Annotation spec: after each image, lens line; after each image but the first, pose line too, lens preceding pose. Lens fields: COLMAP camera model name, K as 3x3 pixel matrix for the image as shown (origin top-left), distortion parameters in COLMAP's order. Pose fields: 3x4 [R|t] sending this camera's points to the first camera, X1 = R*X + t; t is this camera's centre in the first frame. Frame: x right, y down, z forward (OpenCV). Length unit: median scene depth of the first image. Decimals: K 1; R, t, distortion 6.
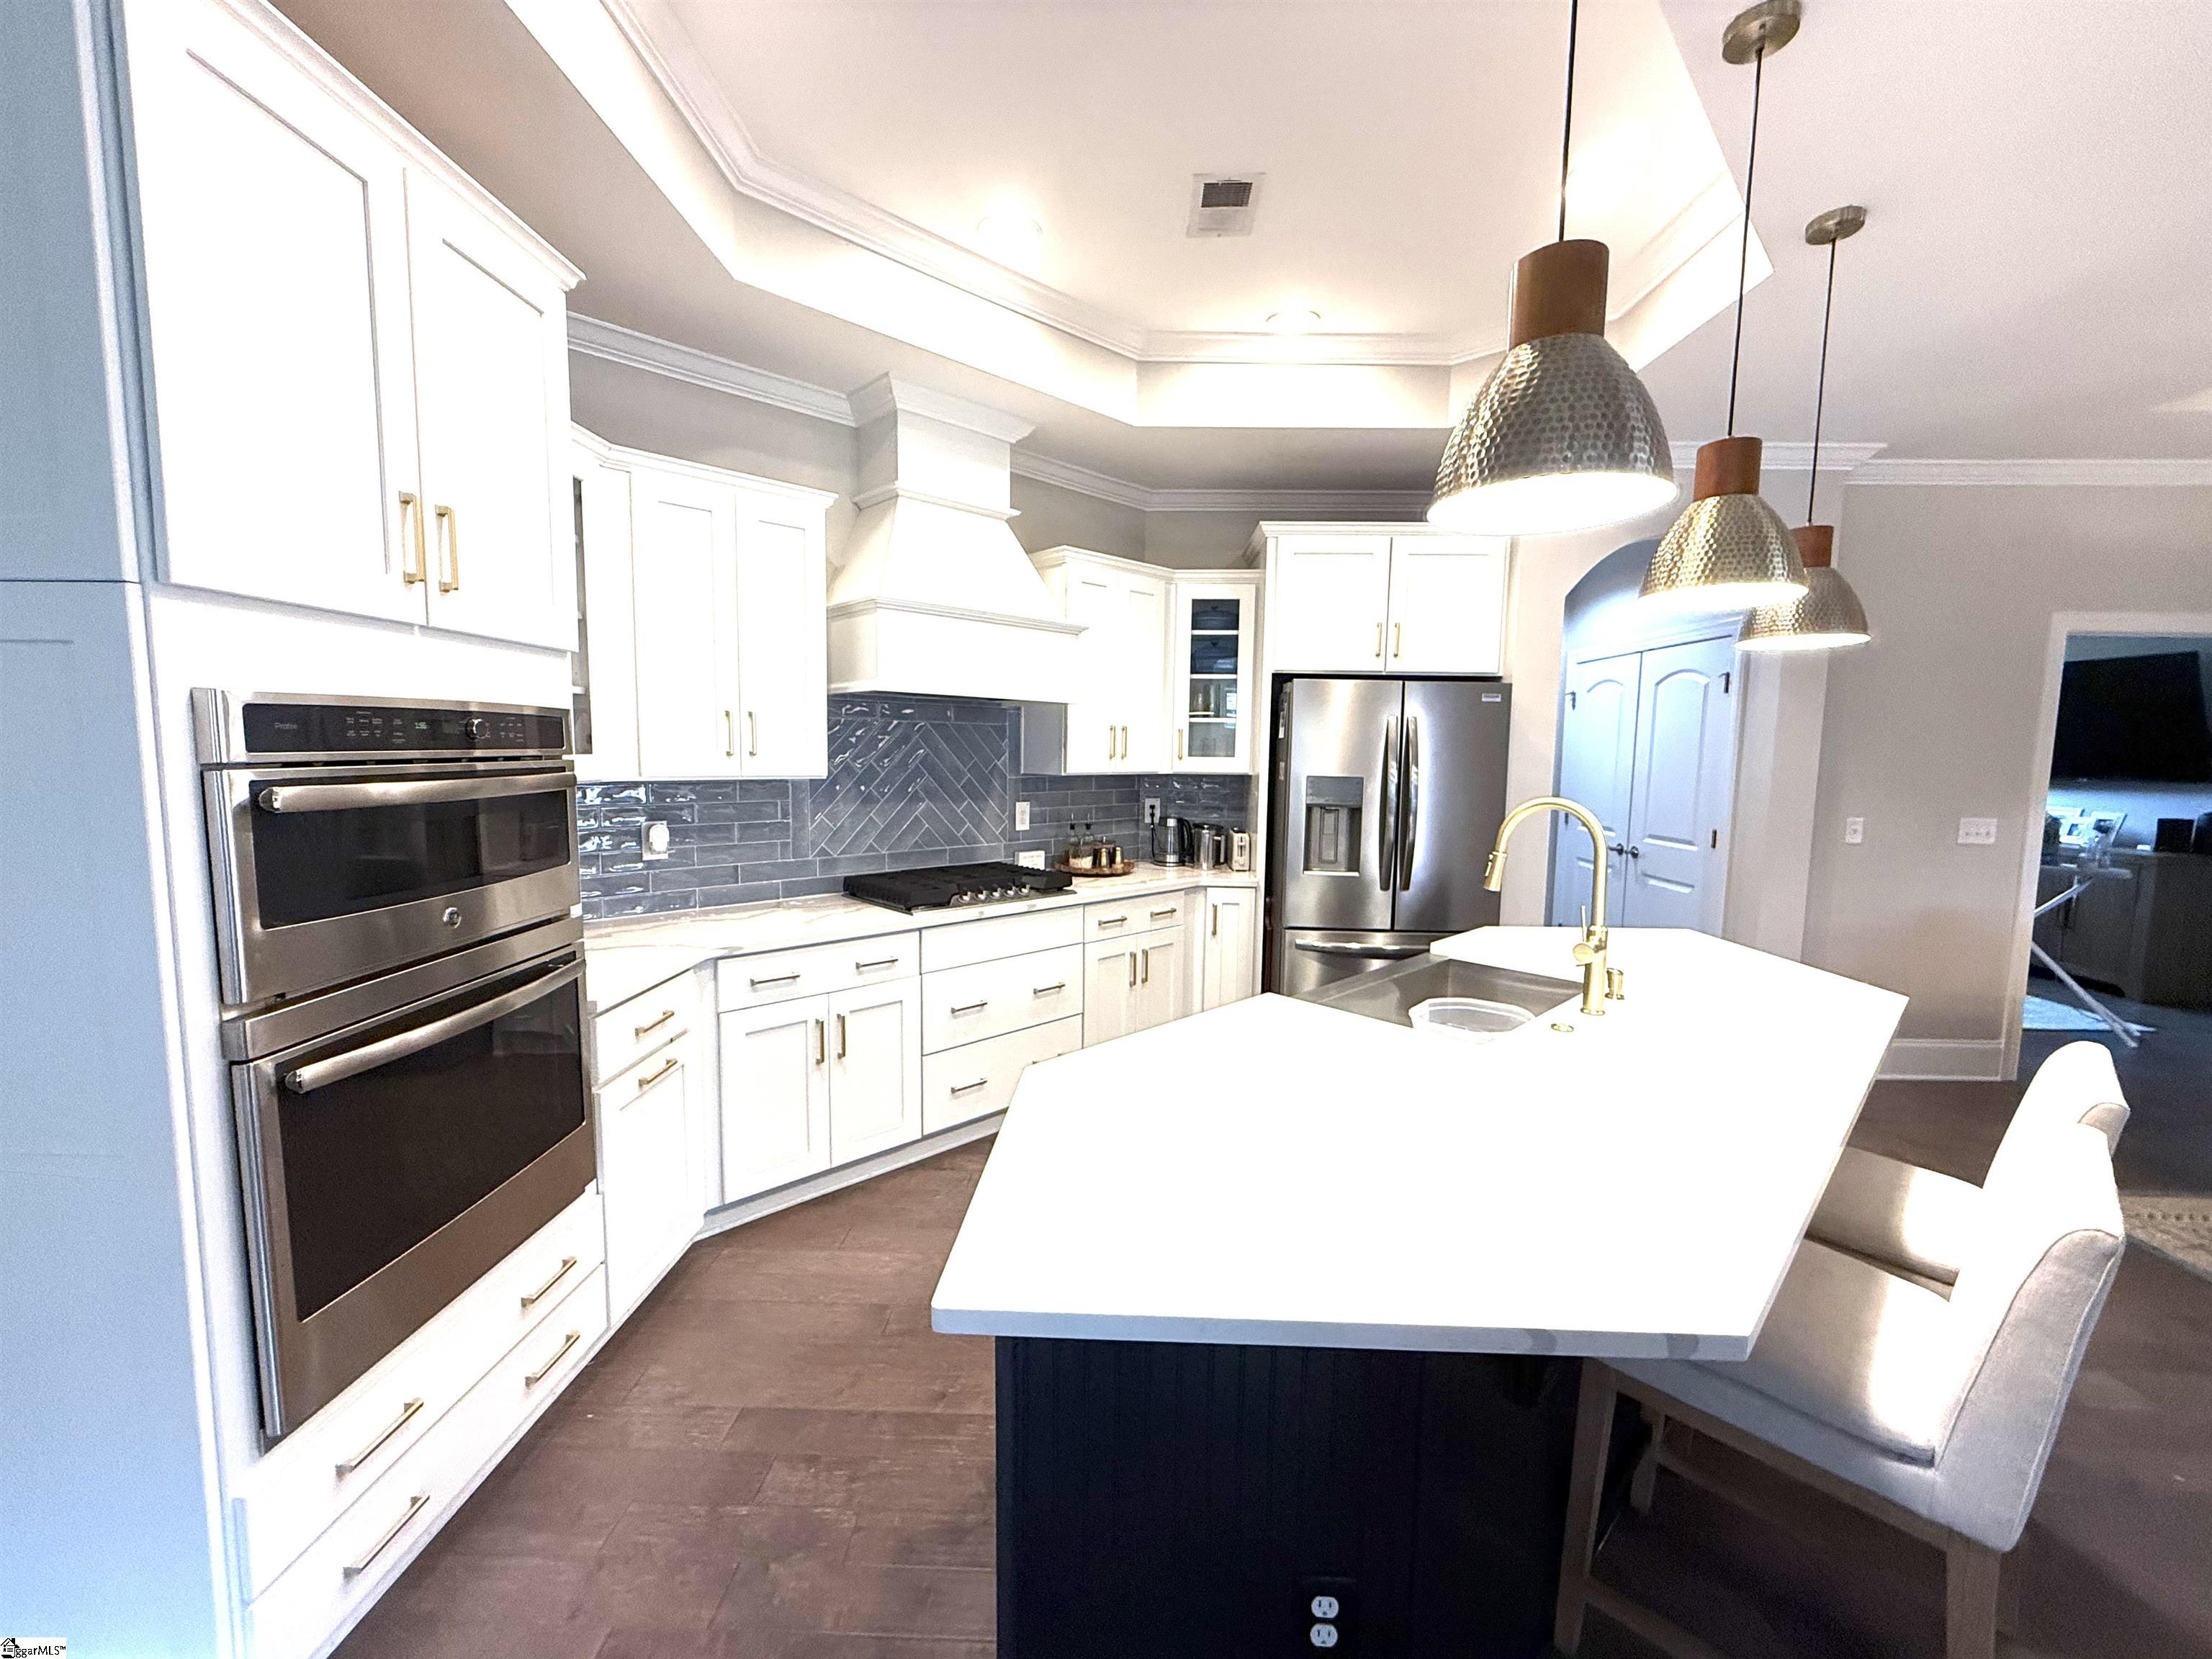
lens RADIAL K [[884.2, 0, 1099.2], [0, 884.2, 828.2], [0, 0, 1]] dist [0.001748, -0.001205]
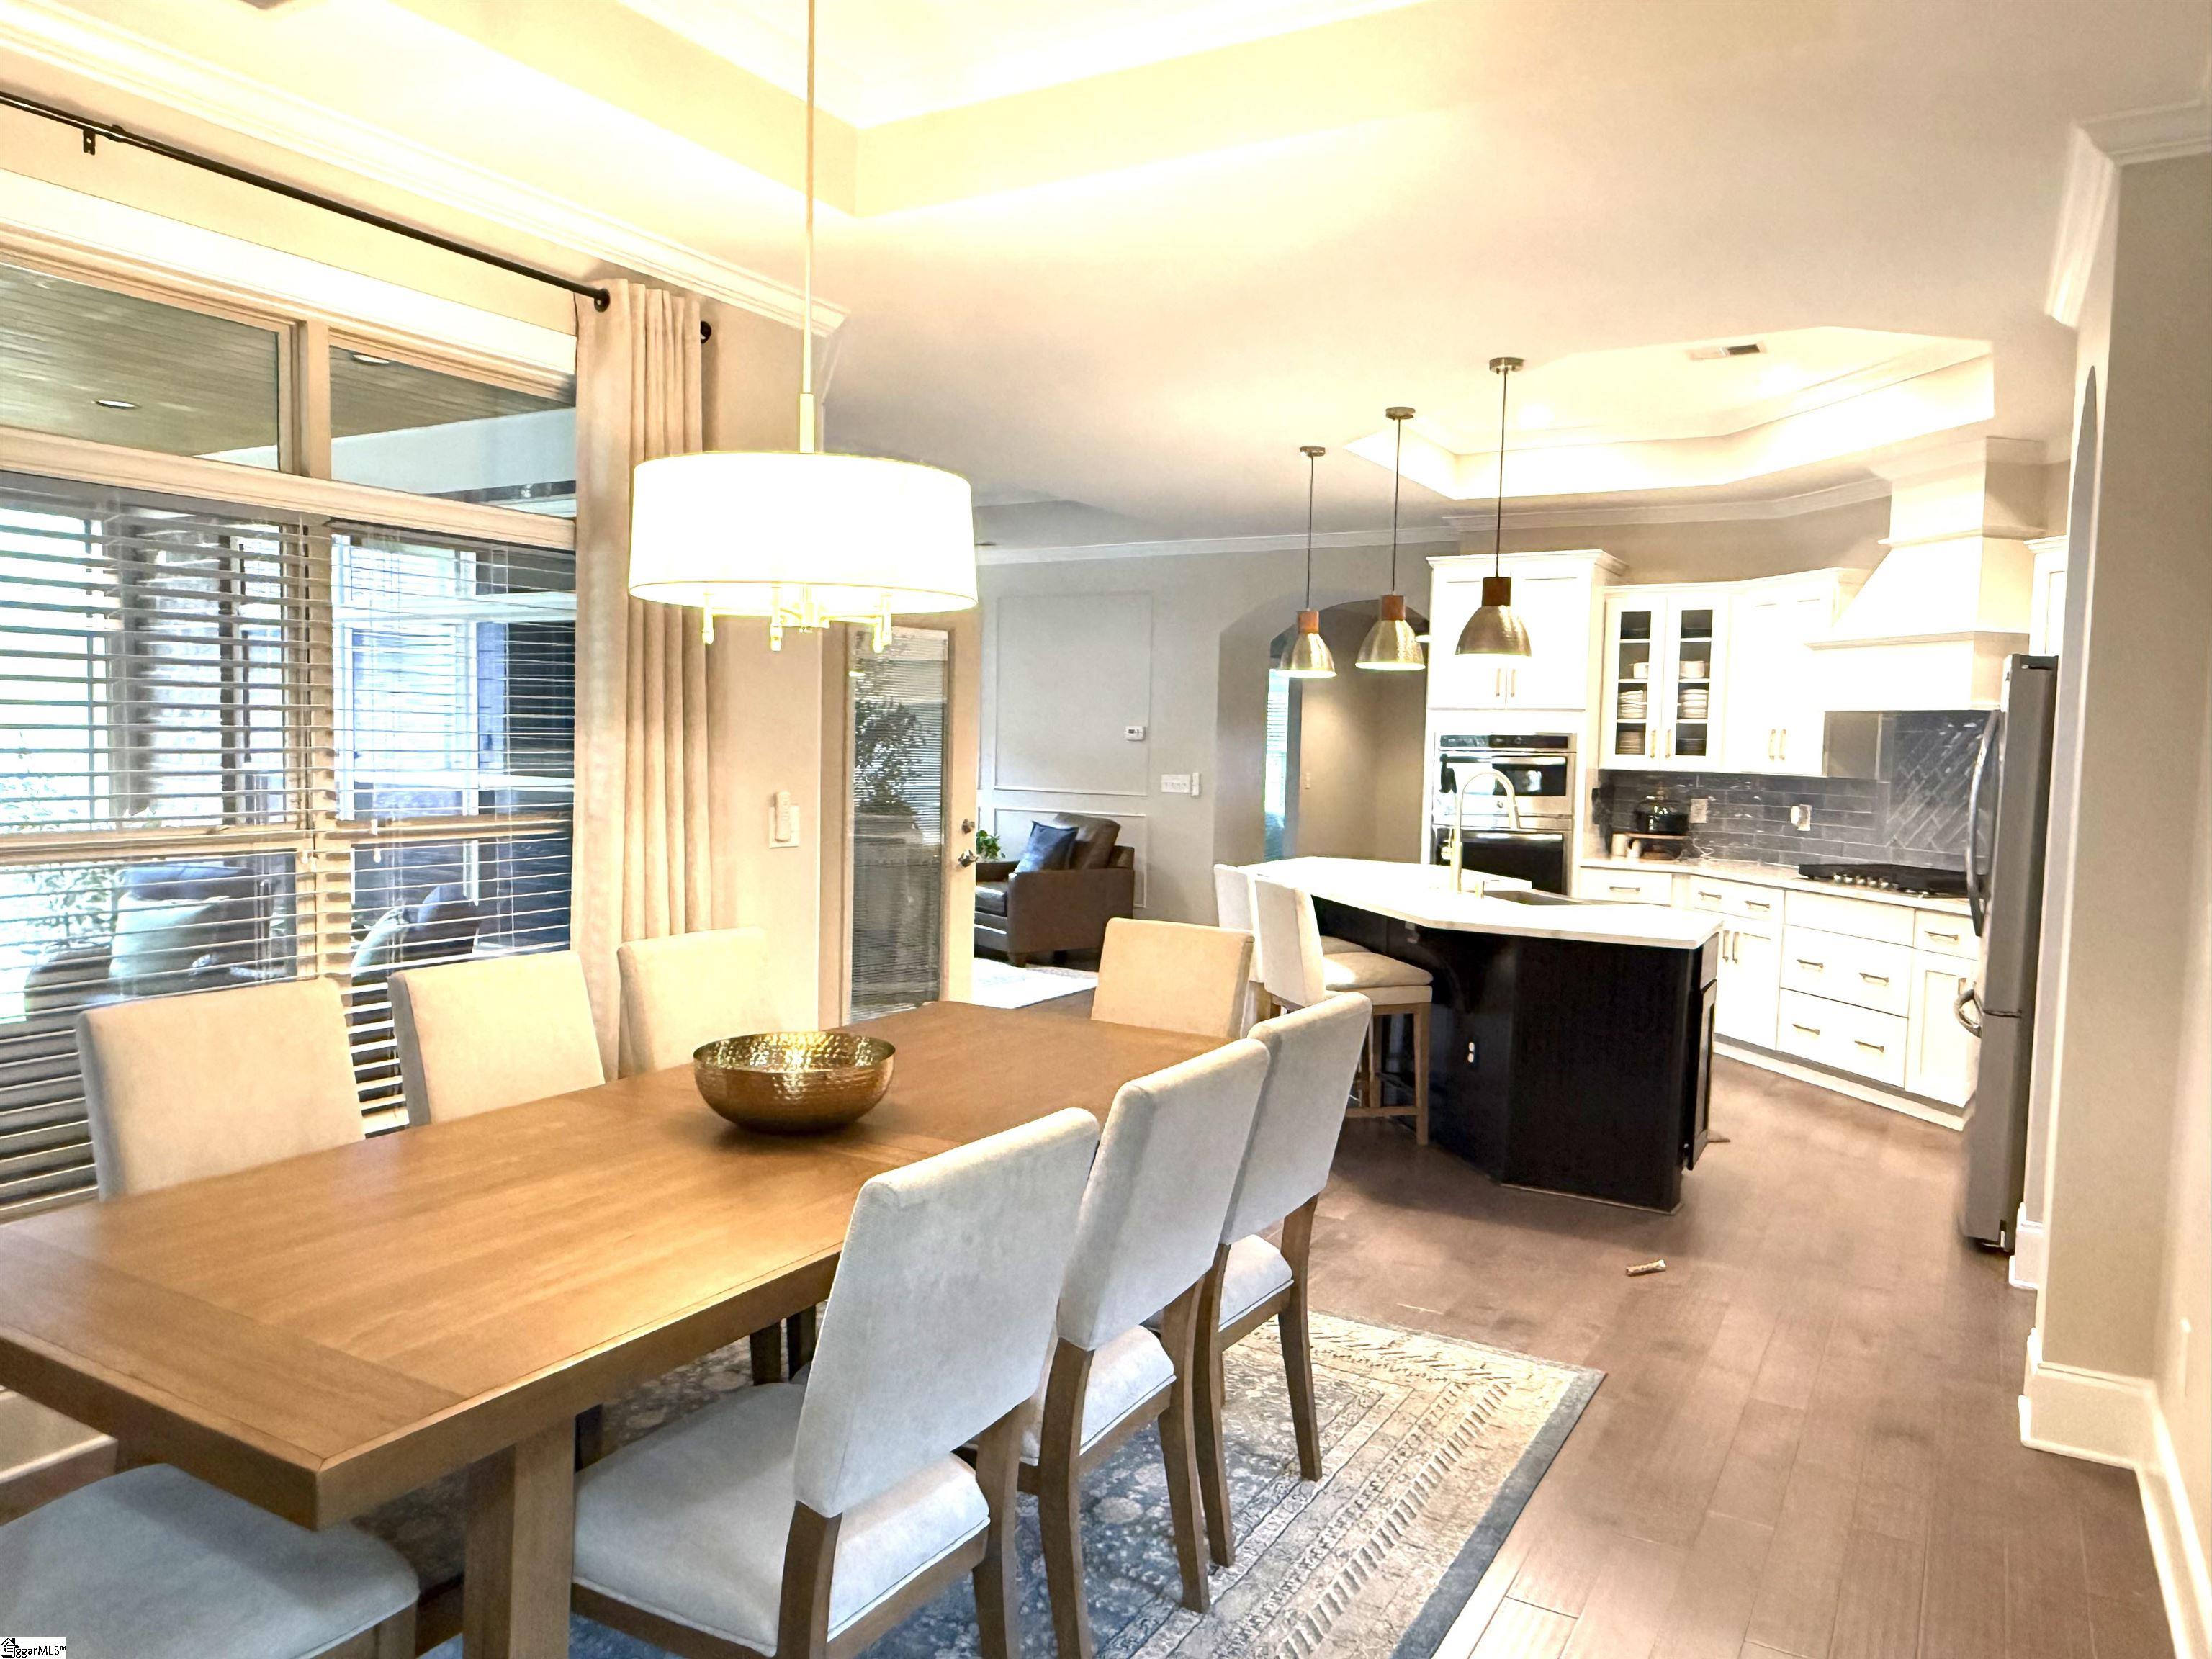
lens RADIAL K [[1511.2, 0, 1104.6], [0, 1511.2, 840.7], [0, 0, 1]] dist [-0.000603, 0.001429]
pose [[-0.481741, 0.037382, -0.875516, 1.947657], [-0.106927, 0.989117, 0.101067, -0.066562], [0.869766, 0.142304, -0.472501, 1.006249]]
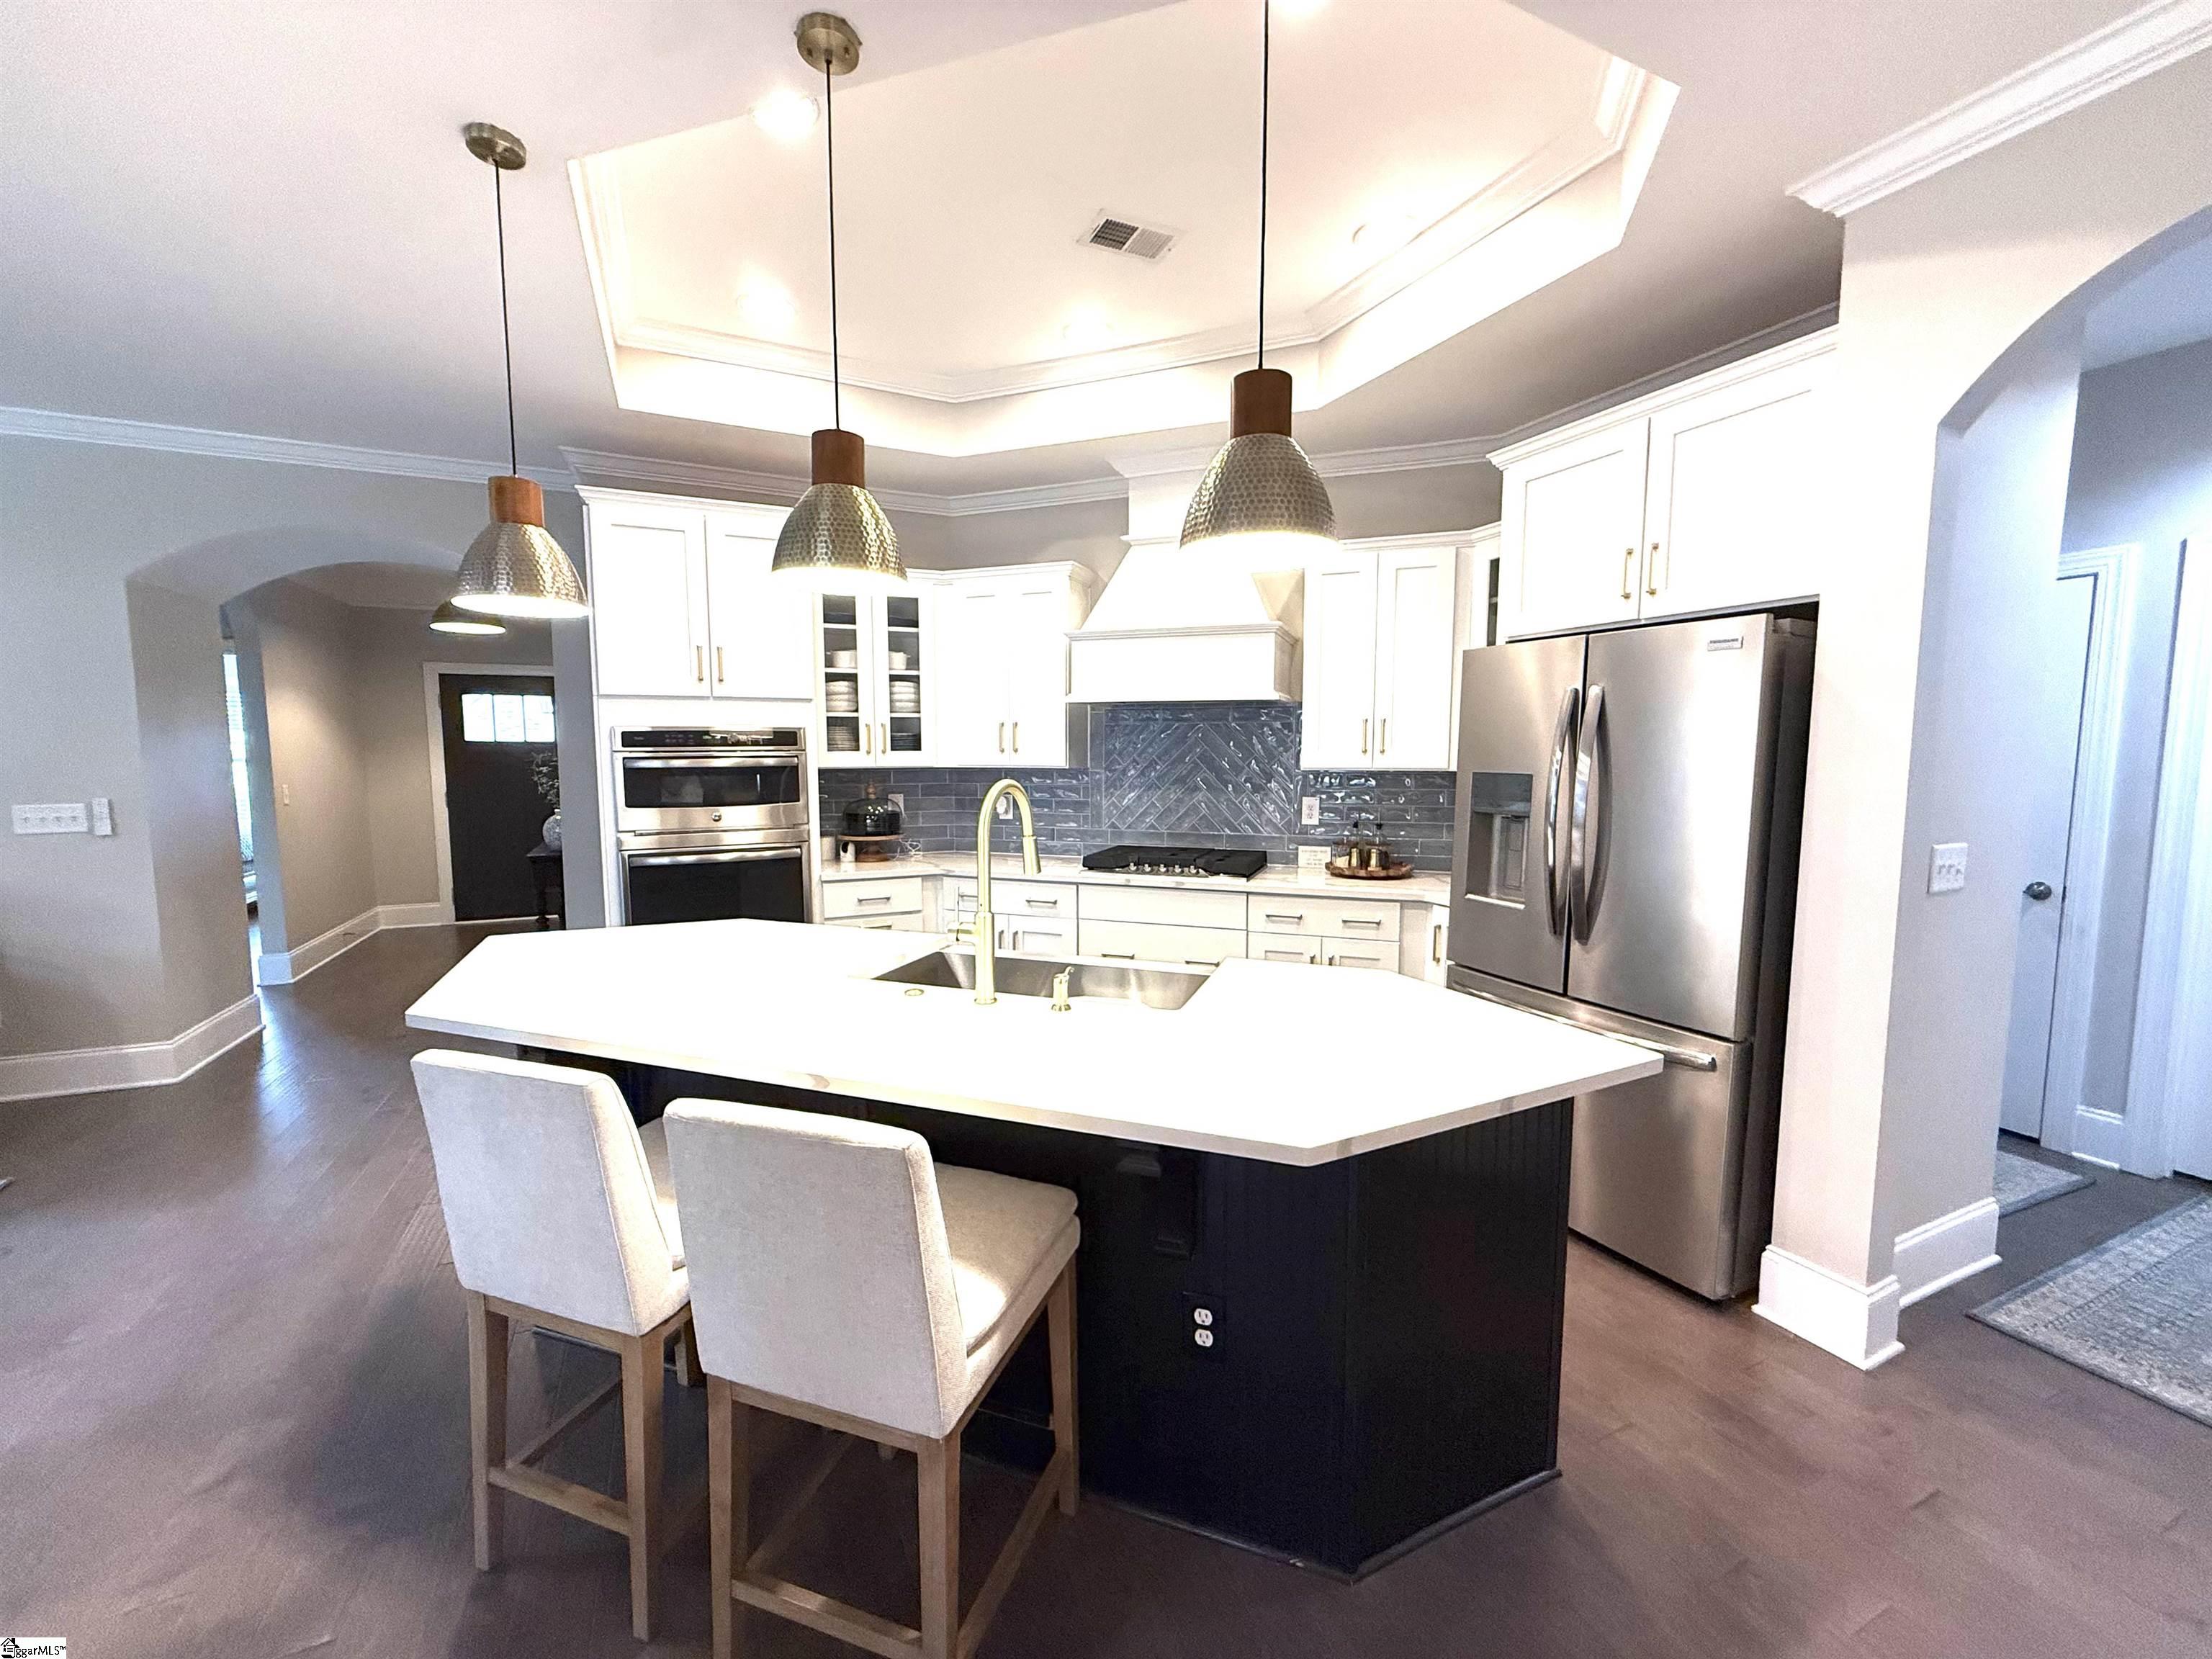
lens RADIAL K [[884.2, 0, 1099.7], [0, 884.2, 826.6], [0, 0, 1]] dist [0.001748, -0.001205]
pose [[0.447650, 0.064014, -0.891915, 0.830187], [-0.073934, 0.996669, 0.034425, -0.014655], [0.891147, 0.050532, 0.450891, 0.376302]]
